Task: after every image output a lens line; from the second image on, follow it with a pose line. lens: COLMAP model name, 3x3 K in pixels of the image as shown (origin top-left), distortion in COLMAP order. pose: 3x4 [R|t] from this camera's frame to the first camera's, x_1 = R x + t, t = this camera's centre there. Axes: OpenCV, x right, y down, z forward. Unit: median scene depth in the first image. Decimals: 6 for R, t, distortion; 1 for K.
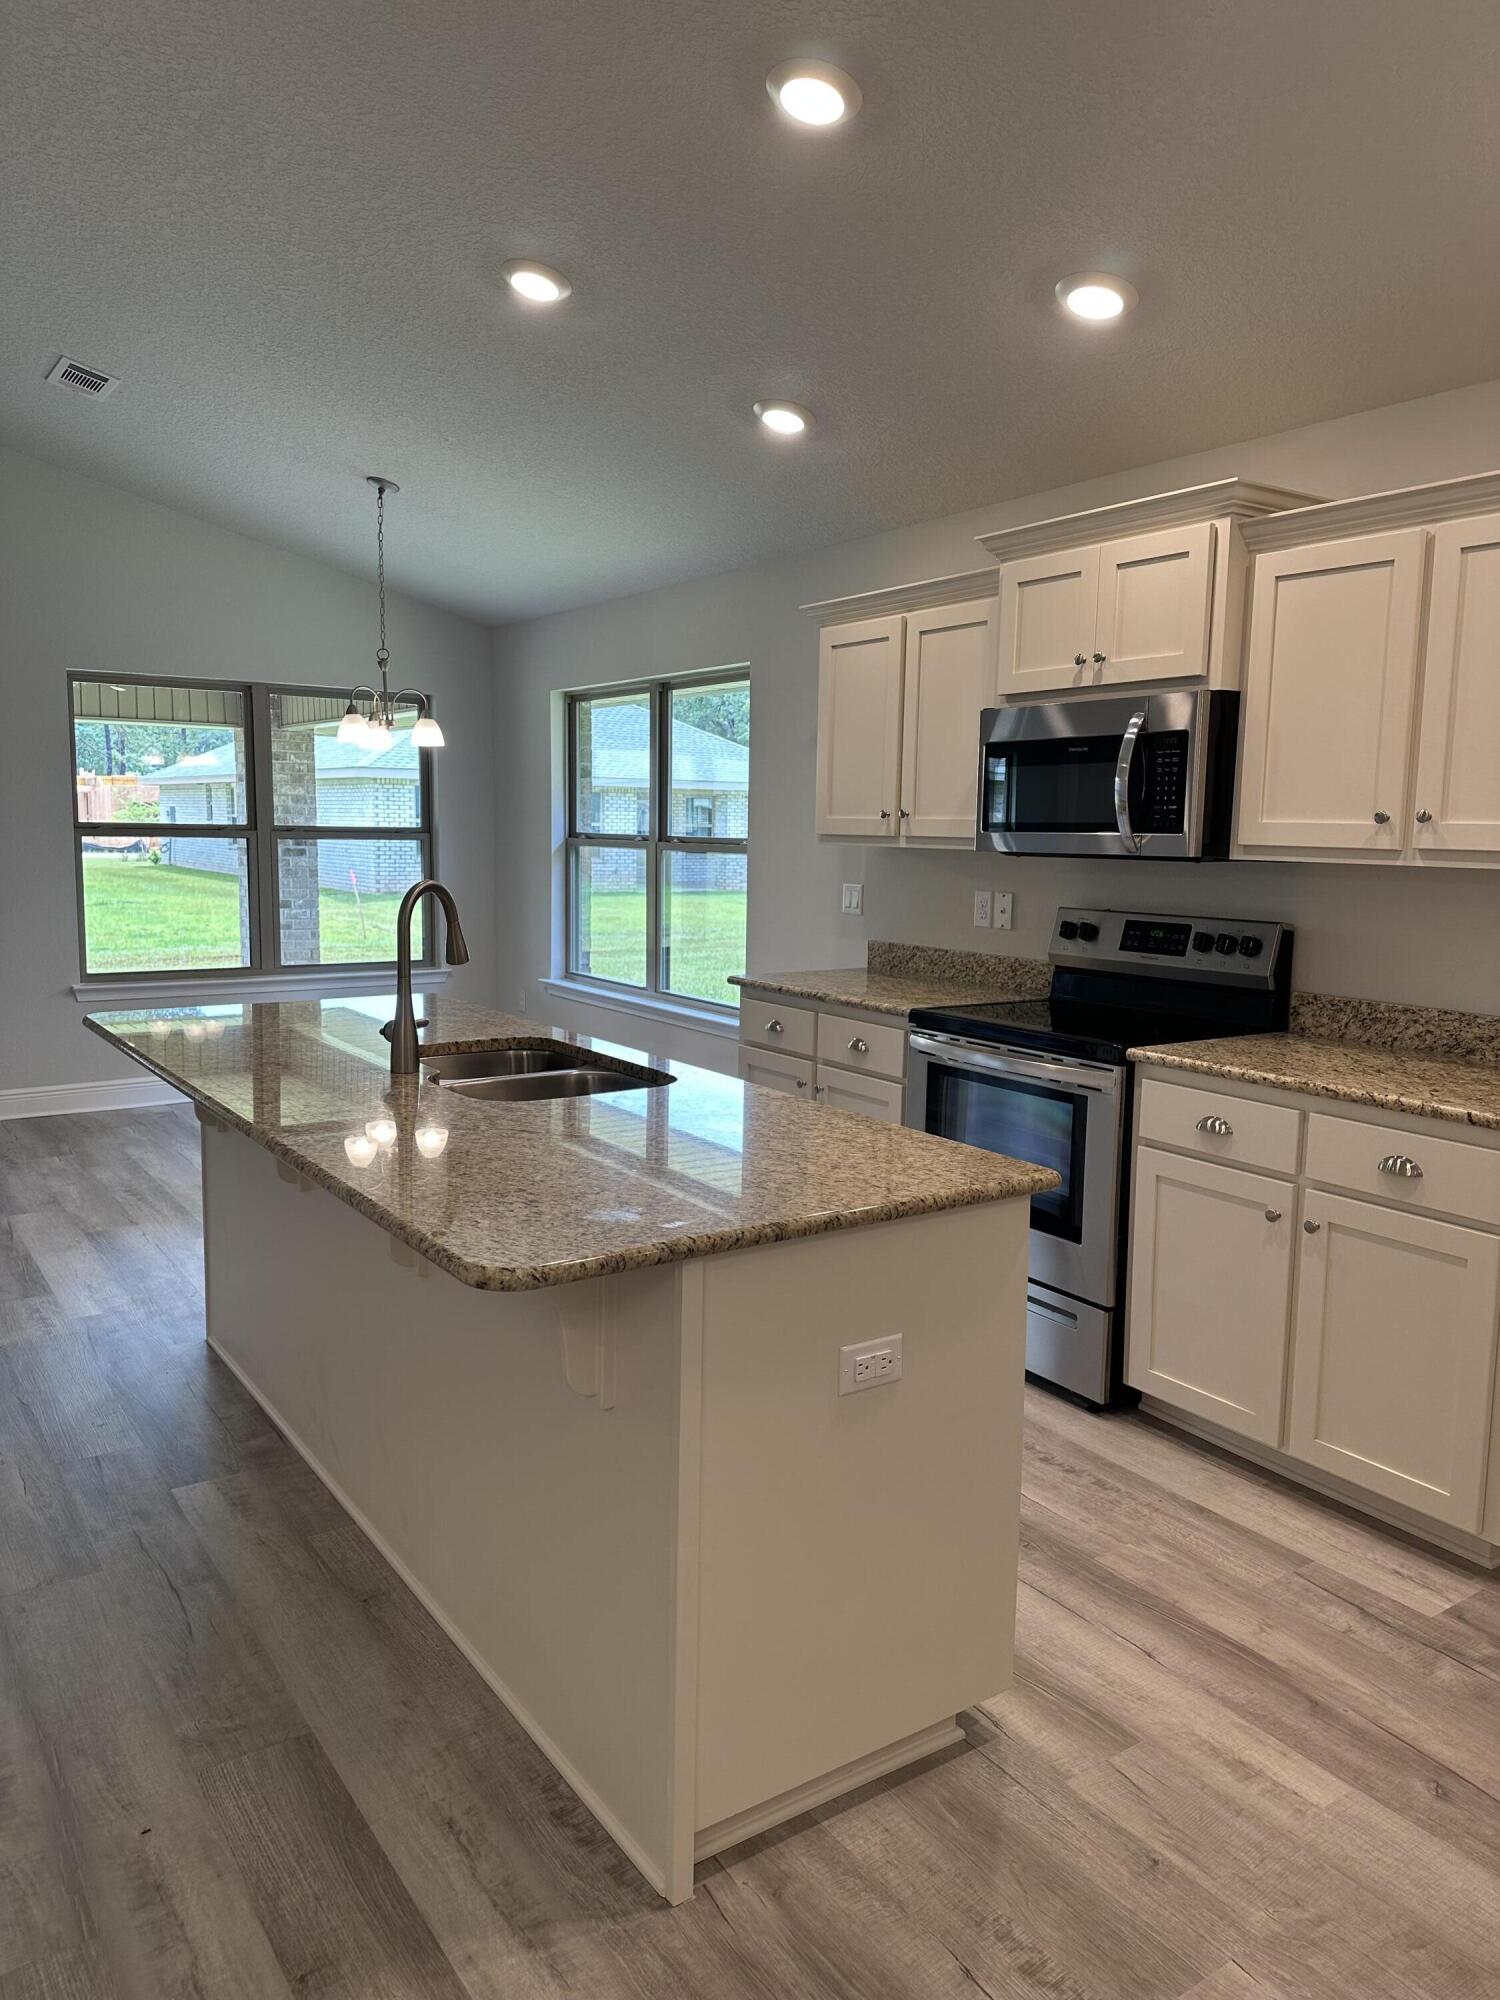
lens RADIAL K [[1397.2, 0, 713.6], [0, 1397.2, 991.1], [0, 0, 1]] dist [0.042461, -0.000226]
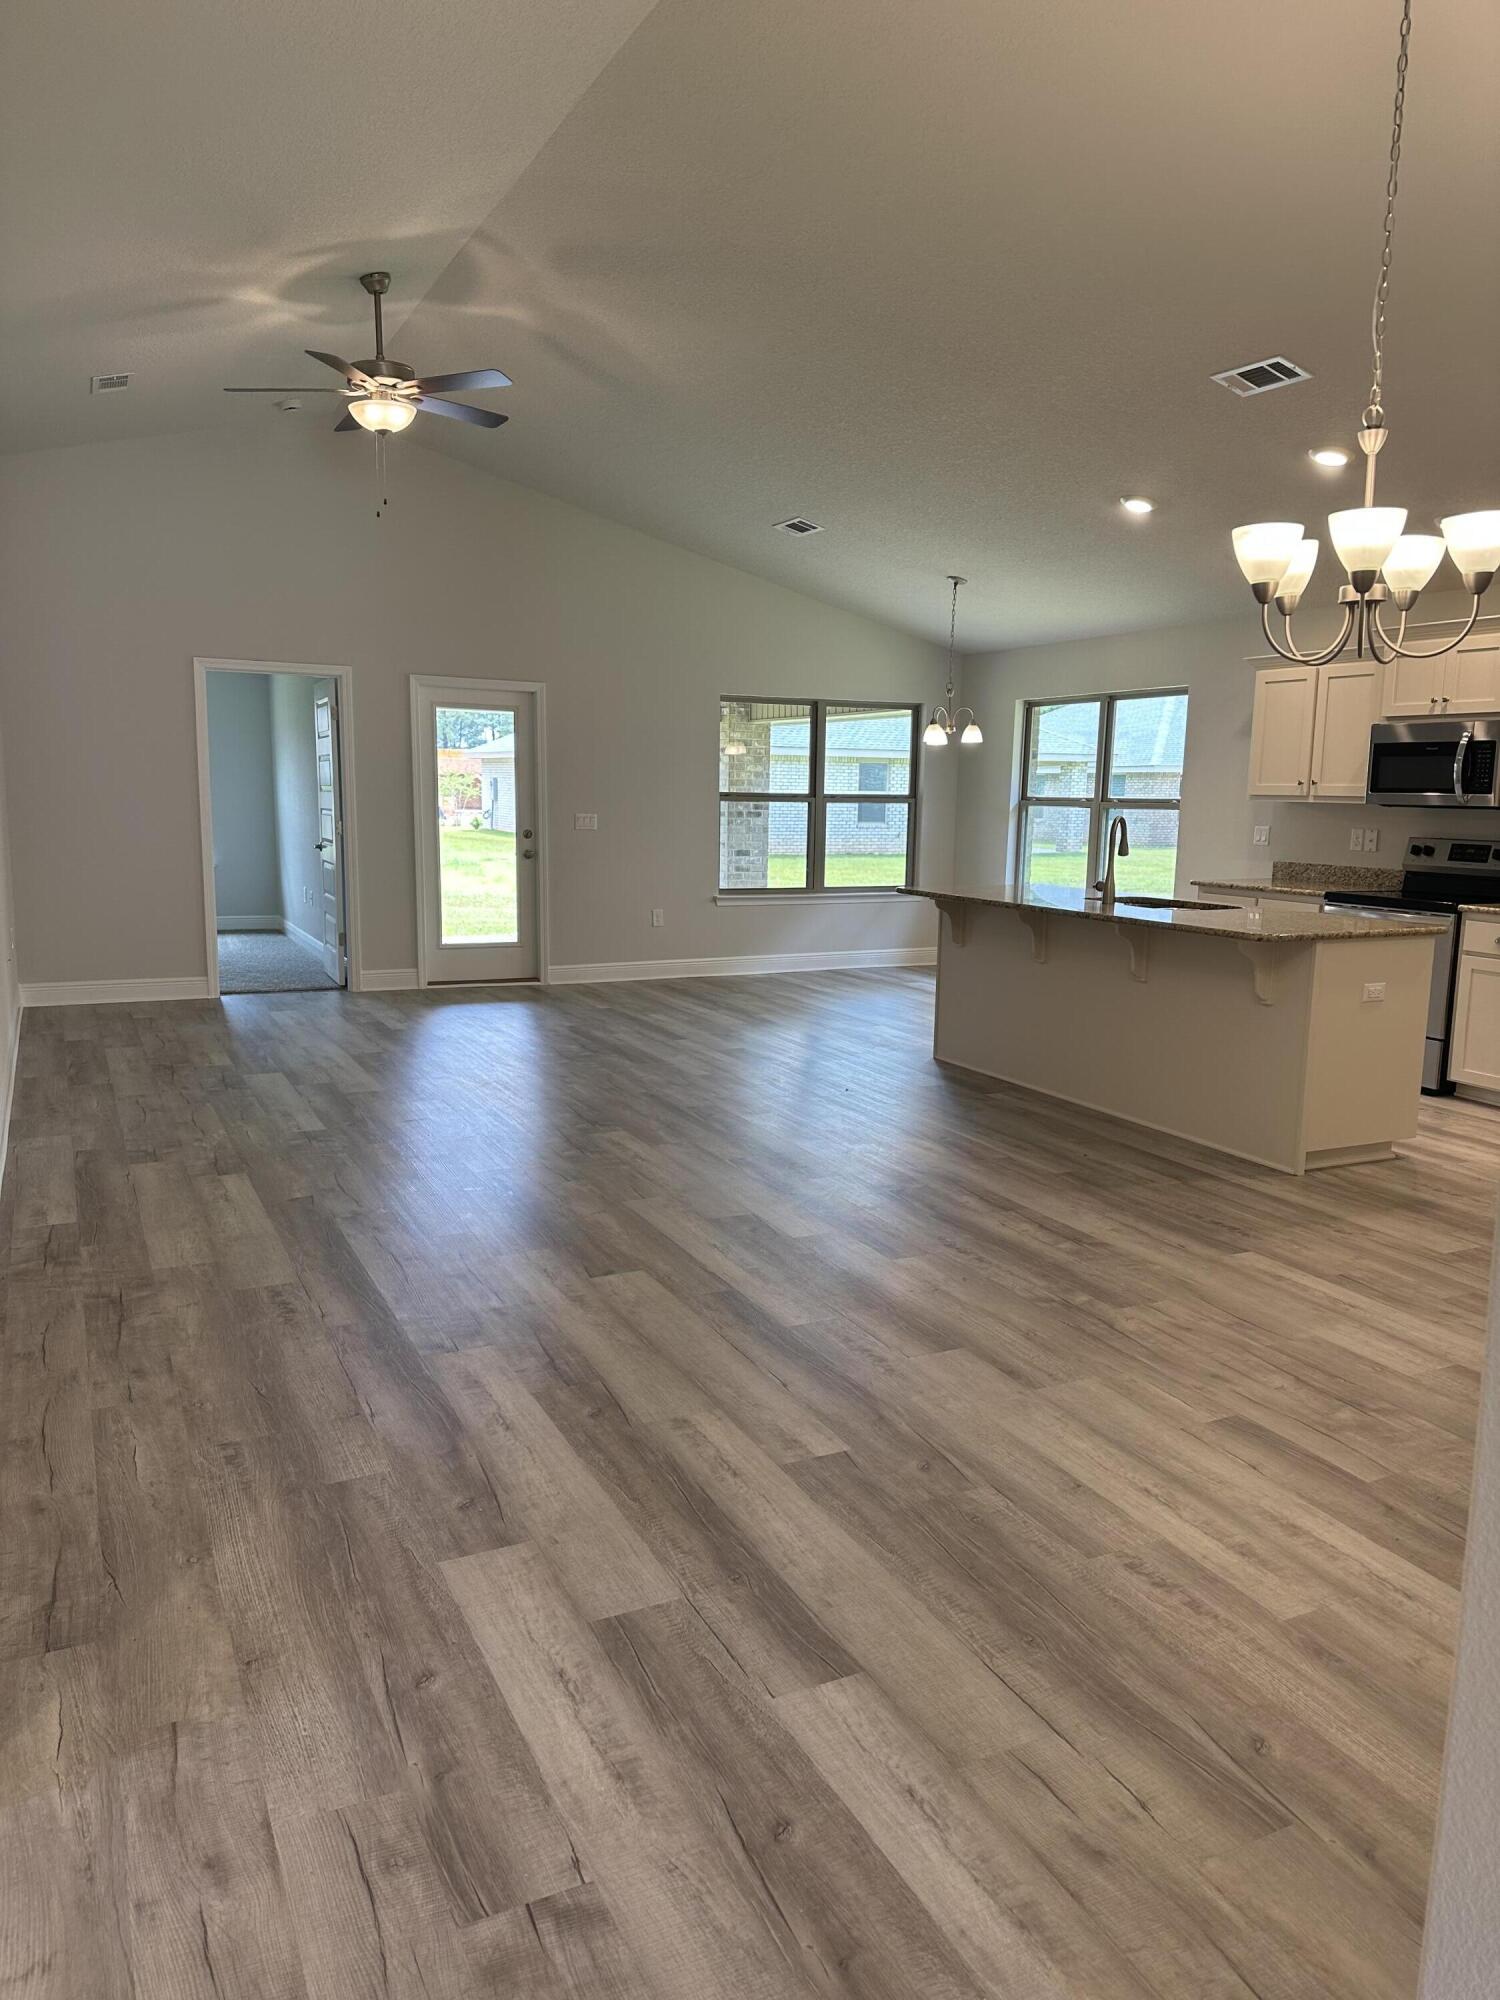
lens RADIAL K [[1372.8, 0, 750.0], [0, 1372.8, 1000.0], [0, 0, 1]] dist [0.164373, -0.333892]
pose [[0.991095, 0.019858, -0.131668, -0.347453], [-0.015855, 0.999382, 0.031382, 0.105168], [0.132210, -0.029015, 0.990797, -0.874016]]
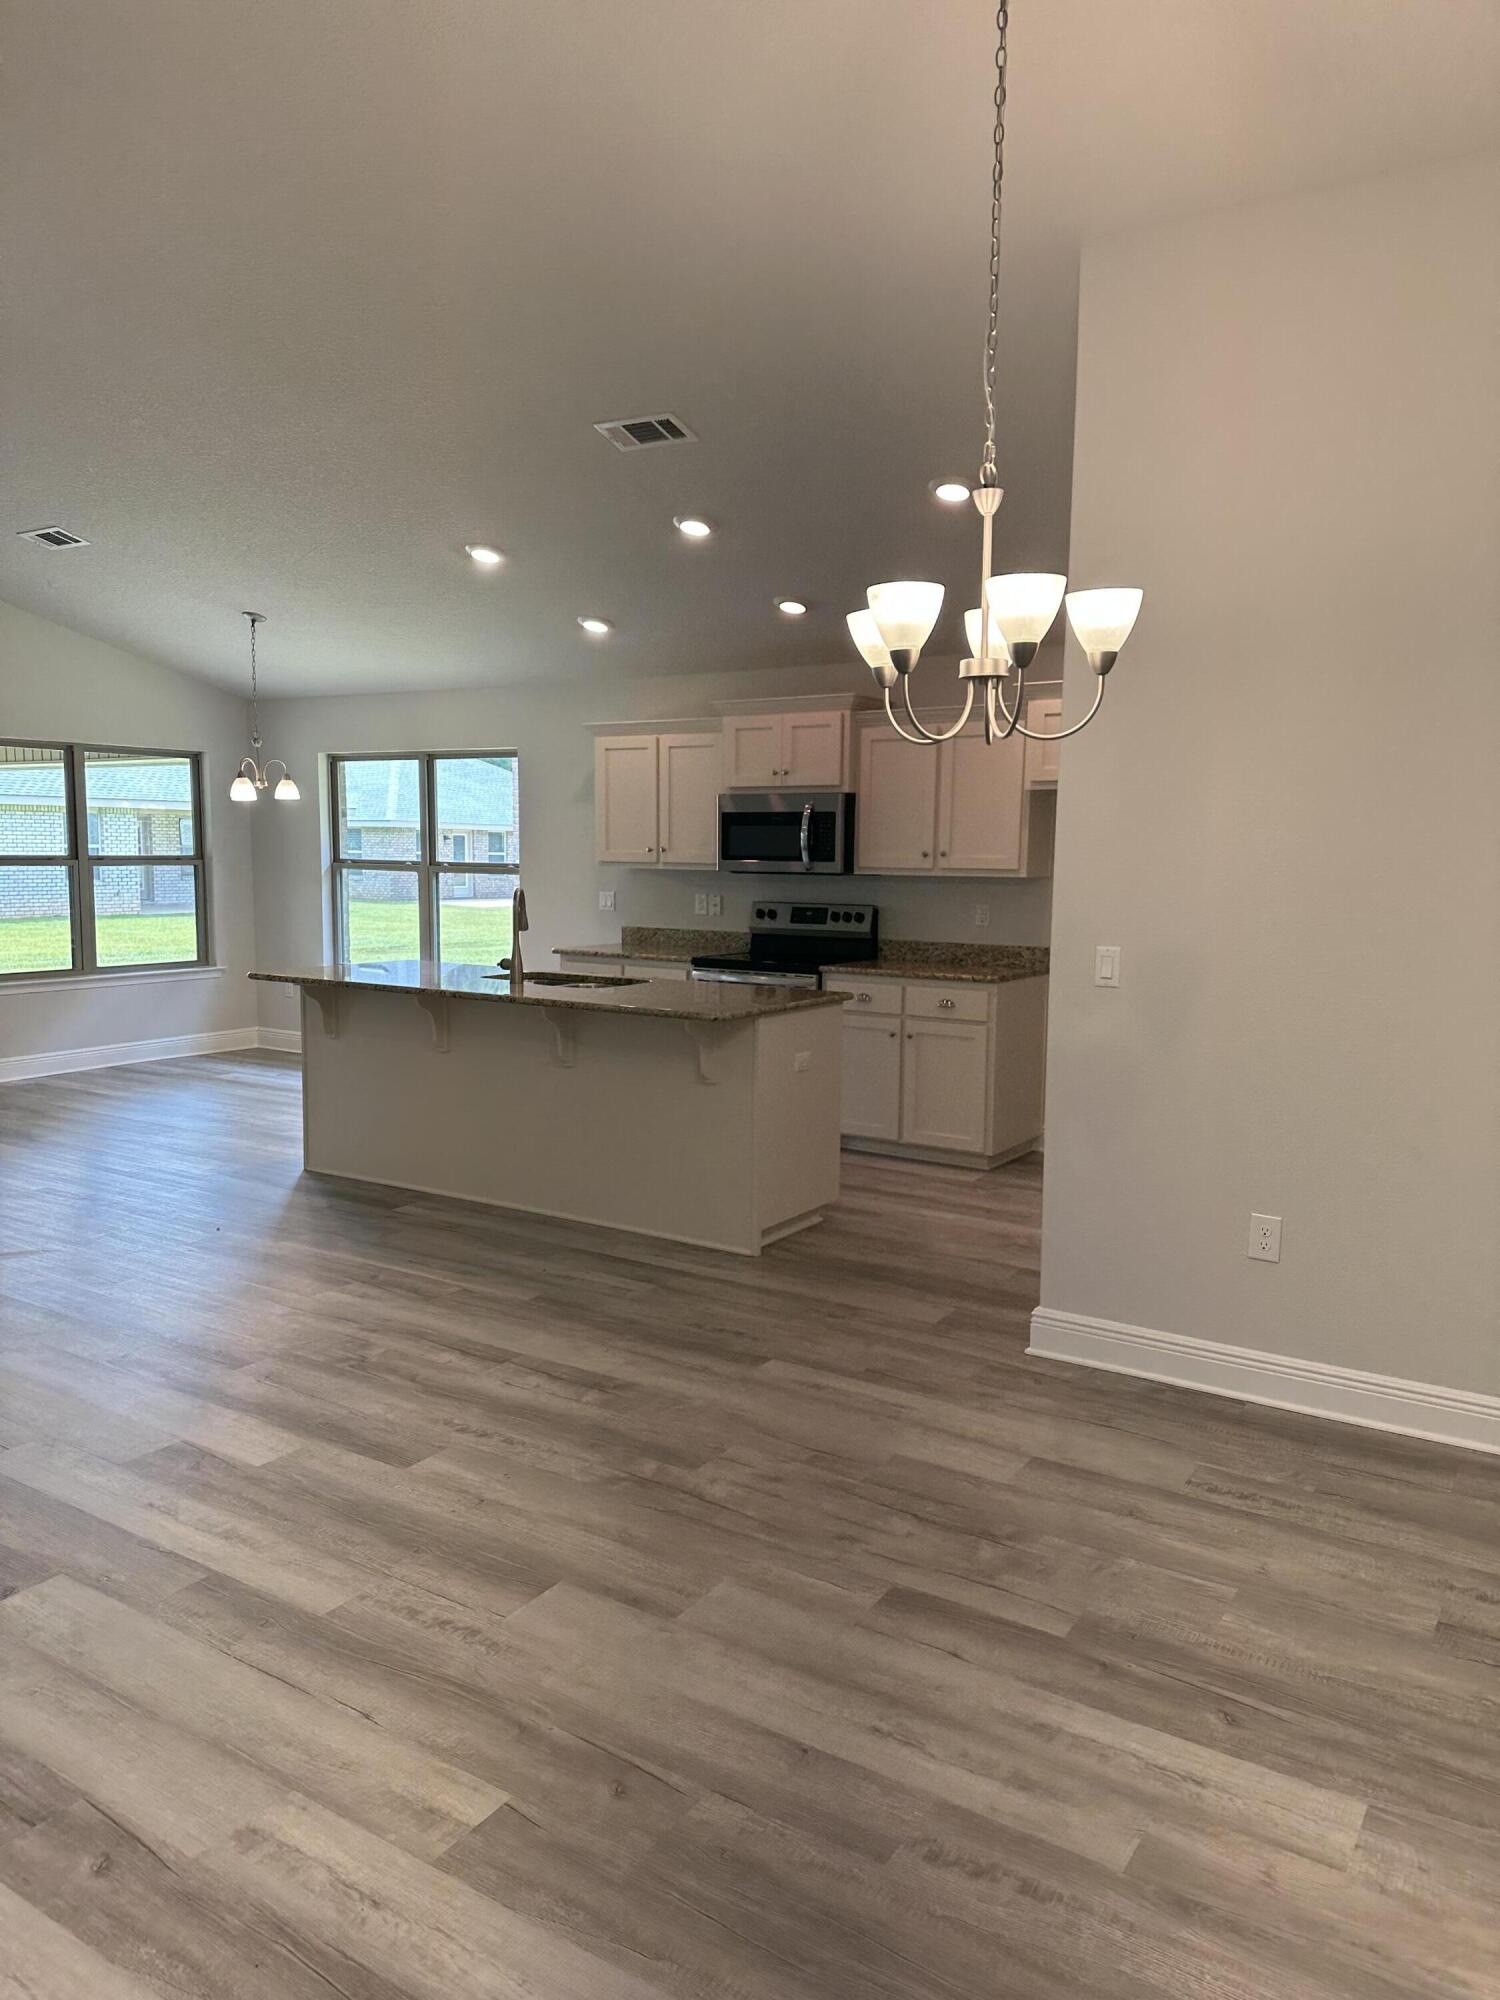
lens RADIAL K [[1382.1, 0, 750.0], [0, 1382.1, 1000.0], [0, 0, 1]] dist [0.126394, -0.198333]
pose [[0.916574, -0.048497, 0.396913, -0.500835], [0.051076, 0.998686, 0.004078, 0.063838], [-0.396589, 0.016535, 0.917847, -0.680450]]
